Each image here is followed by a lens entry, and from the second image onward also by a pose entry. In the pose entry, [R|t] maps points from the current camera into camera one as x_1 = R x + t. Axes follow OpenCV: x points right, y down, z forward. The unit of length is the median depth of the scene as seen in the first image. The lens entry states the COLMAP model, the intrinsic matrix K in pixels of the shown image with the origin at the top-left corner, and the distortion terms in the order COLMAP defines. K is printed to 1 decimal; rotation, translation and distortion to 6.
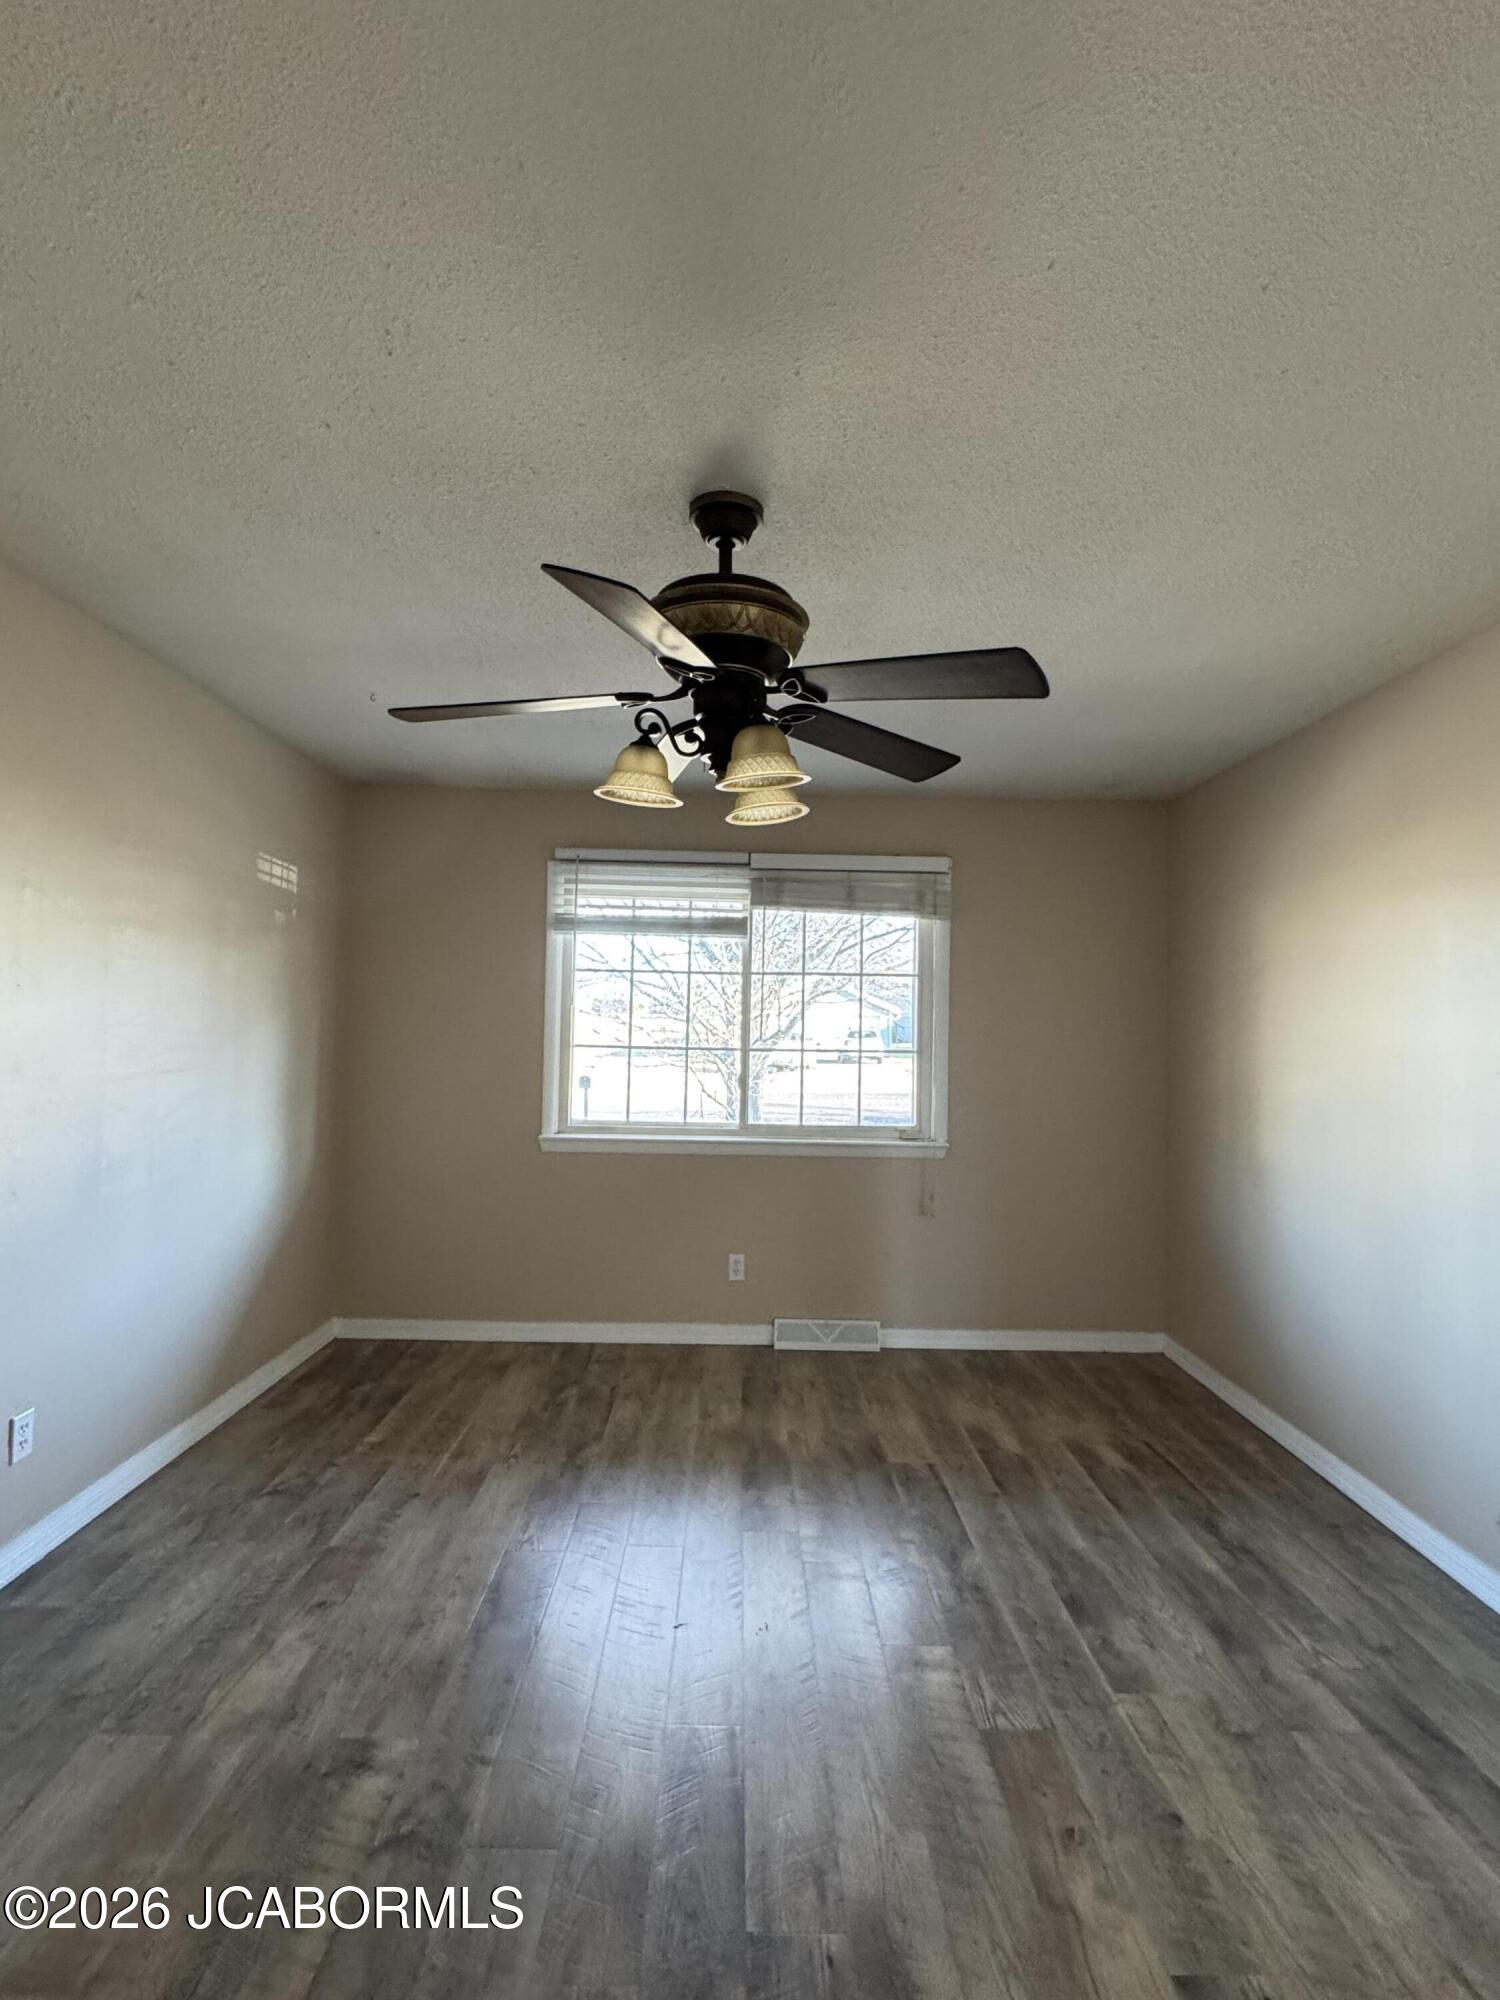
lens RADIAL K [[972.7, 0, 750.0], [0, 972.7, 1000.0], [0, 0, 1]] dist [-0.002436, -0.001452]
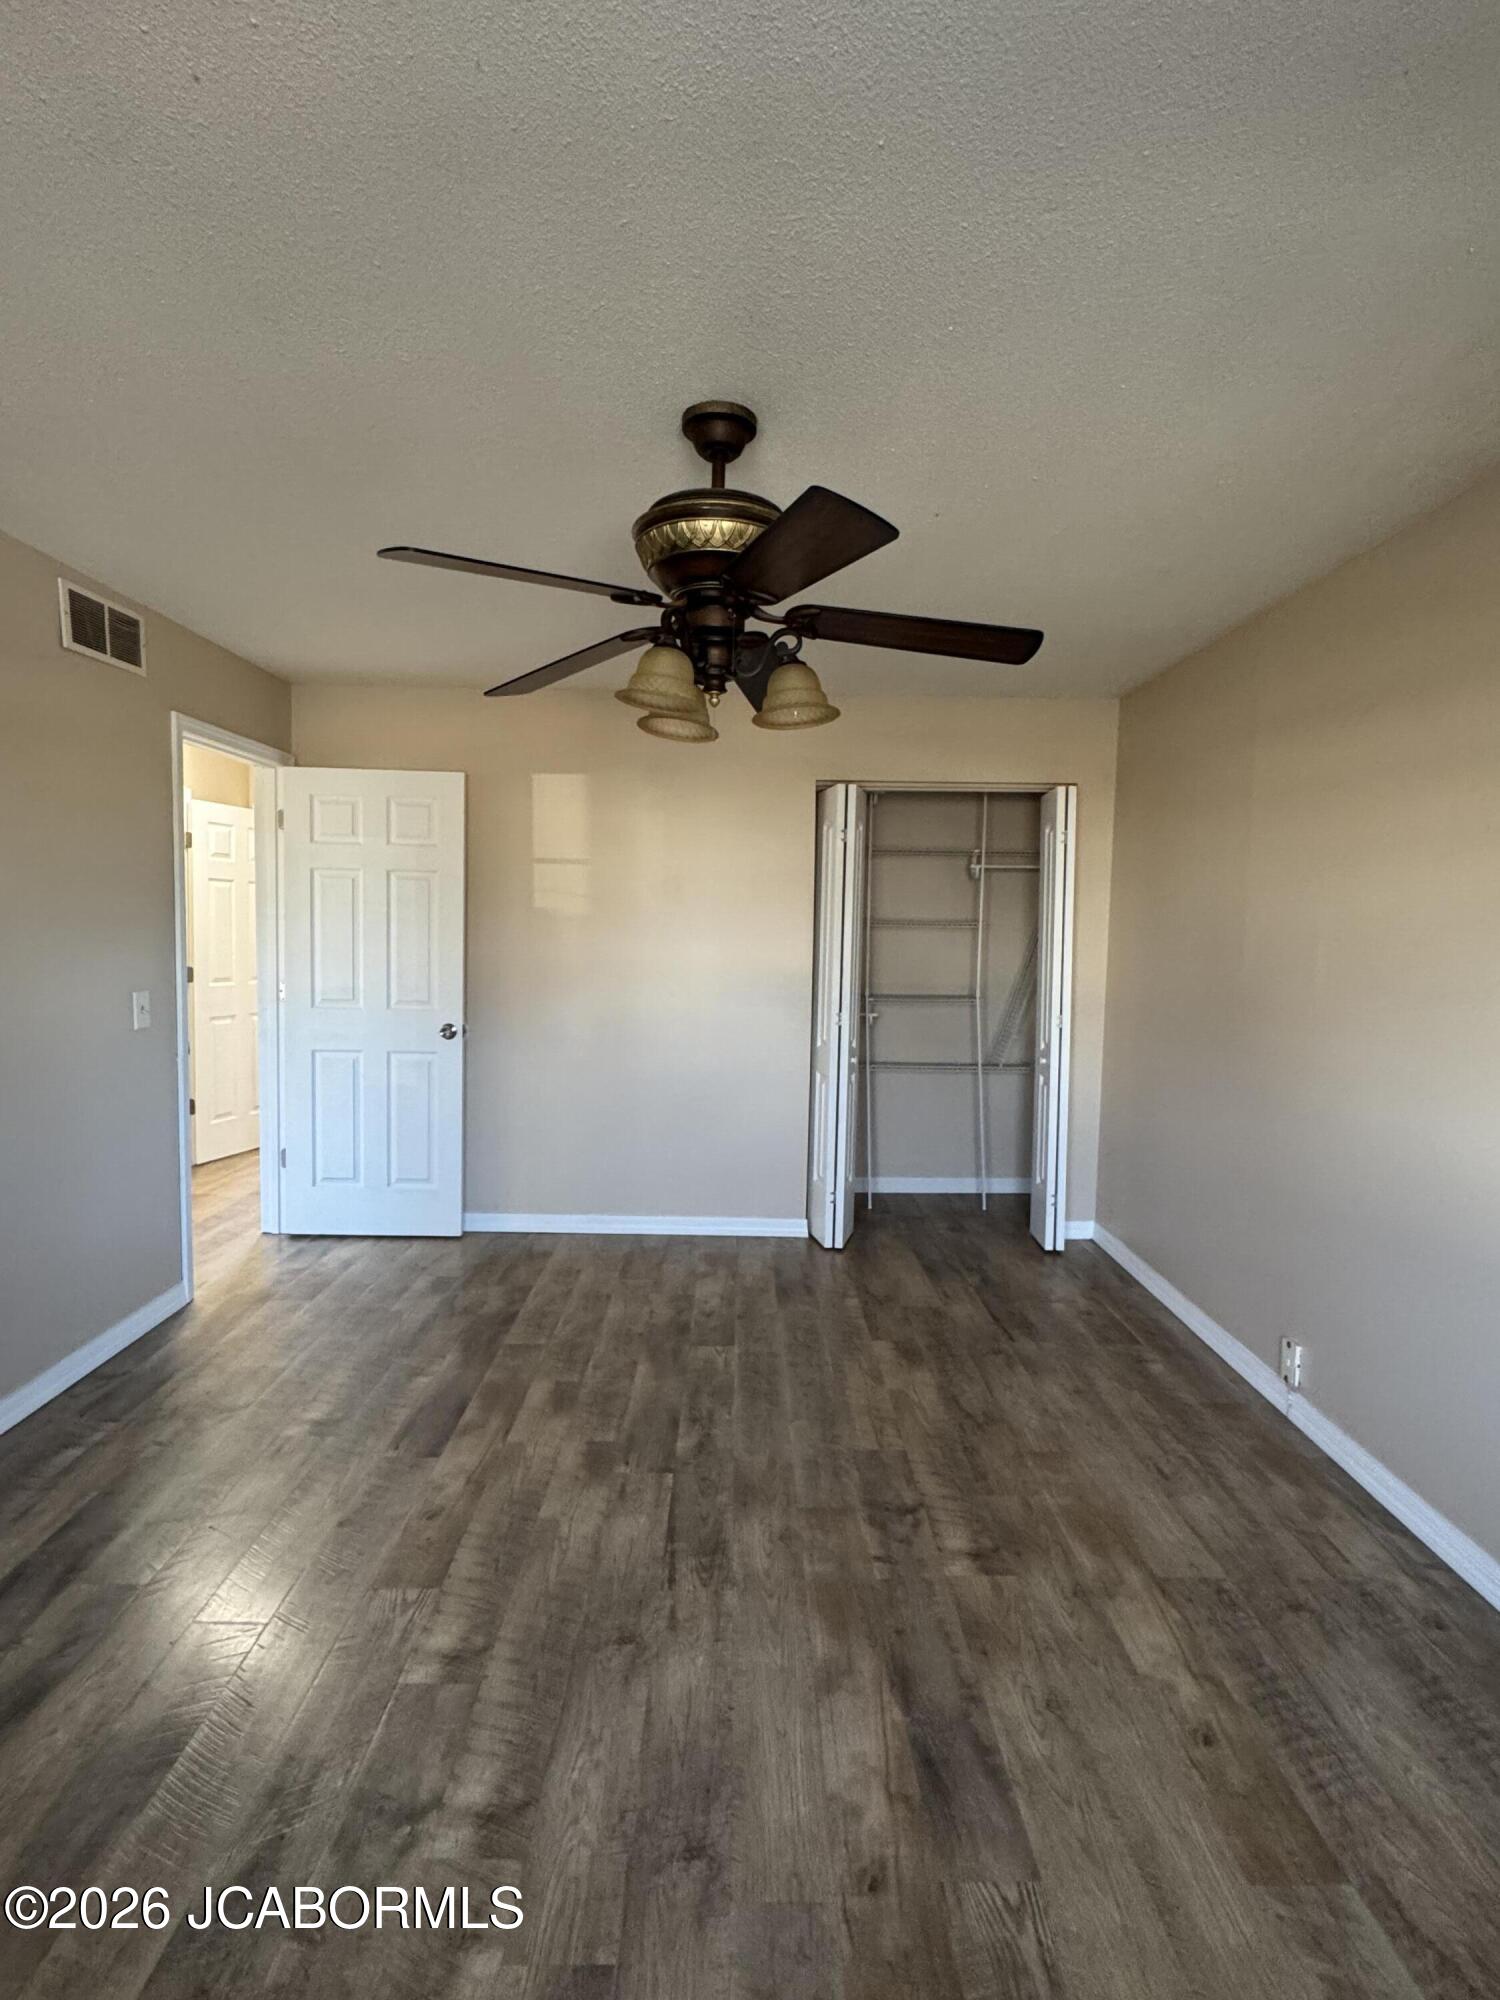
lens RADIAL K [[972.7, 0, 750.0], [0, 972.7, 1000.0], [0, 0, 1]] dist [-0.002436, -0.001452]
pose [[-0.999098, -0.042363, 0.002799, -0.083697], [-0.042223, 0.998358, 0.038706, 0.050869], [-0.004435, 0.038553, -0.999247, 2.074738]]
